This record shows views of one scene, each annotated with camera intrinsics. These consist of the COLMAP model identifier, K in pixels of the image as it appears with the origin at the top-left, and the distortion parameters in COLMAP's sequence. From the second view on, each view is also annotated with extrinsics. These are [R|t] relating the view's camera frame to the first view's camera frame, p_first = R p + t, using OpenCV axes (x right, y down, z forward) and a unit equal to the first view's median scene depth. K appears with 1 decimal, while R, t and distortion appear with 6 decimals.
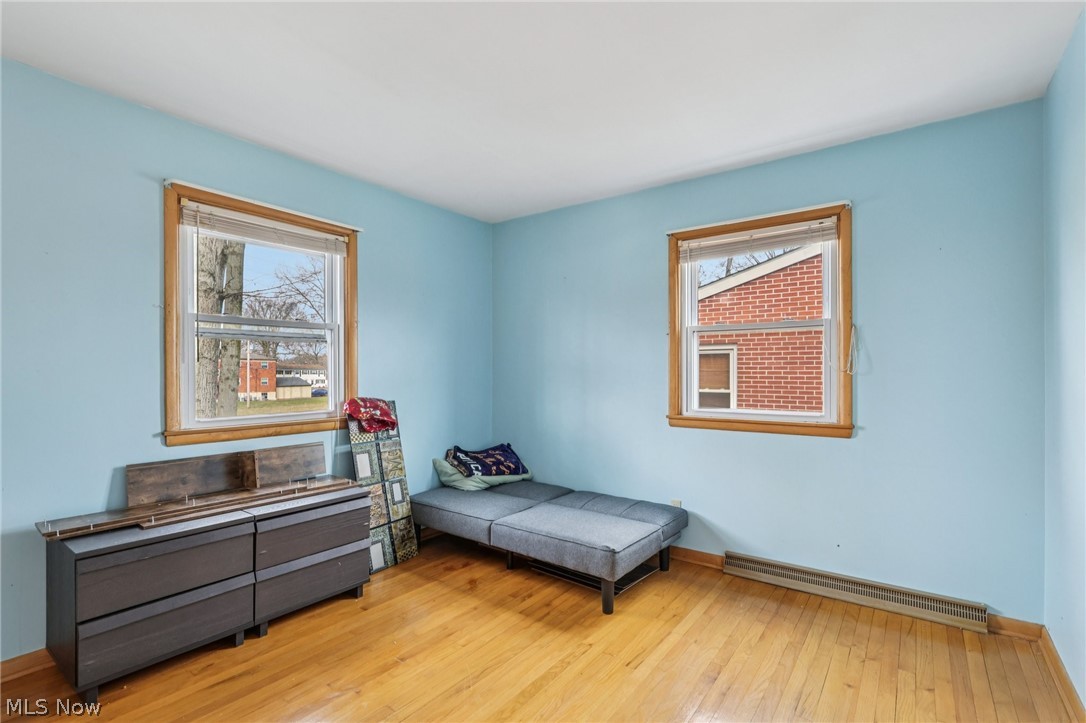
lens RADIAL K [[505.8, 0, 544.5], [0, 505.8, 366.8], [0, 0, 1]] dist [-0.003965, 0.003780]
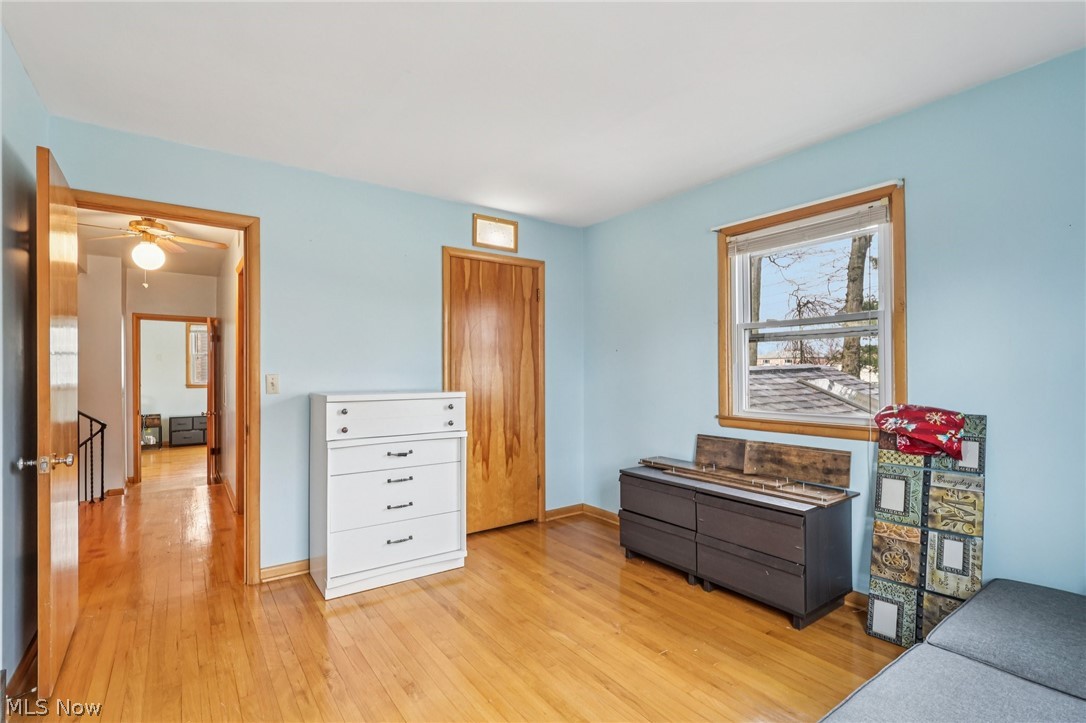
lens RADIAL K [[505.8, 0, 544.1], [0, 505.8, 366.7], [0, 0, 1]] dist [-0.003965, 0.003780]
pose [[-0.301837, -0.006135, -0.953340, 0.587196], [0.013591, 0.999850, -0.010738, 0.006287], [0.953263, -0.016198, -0.301708, 0.832349]]
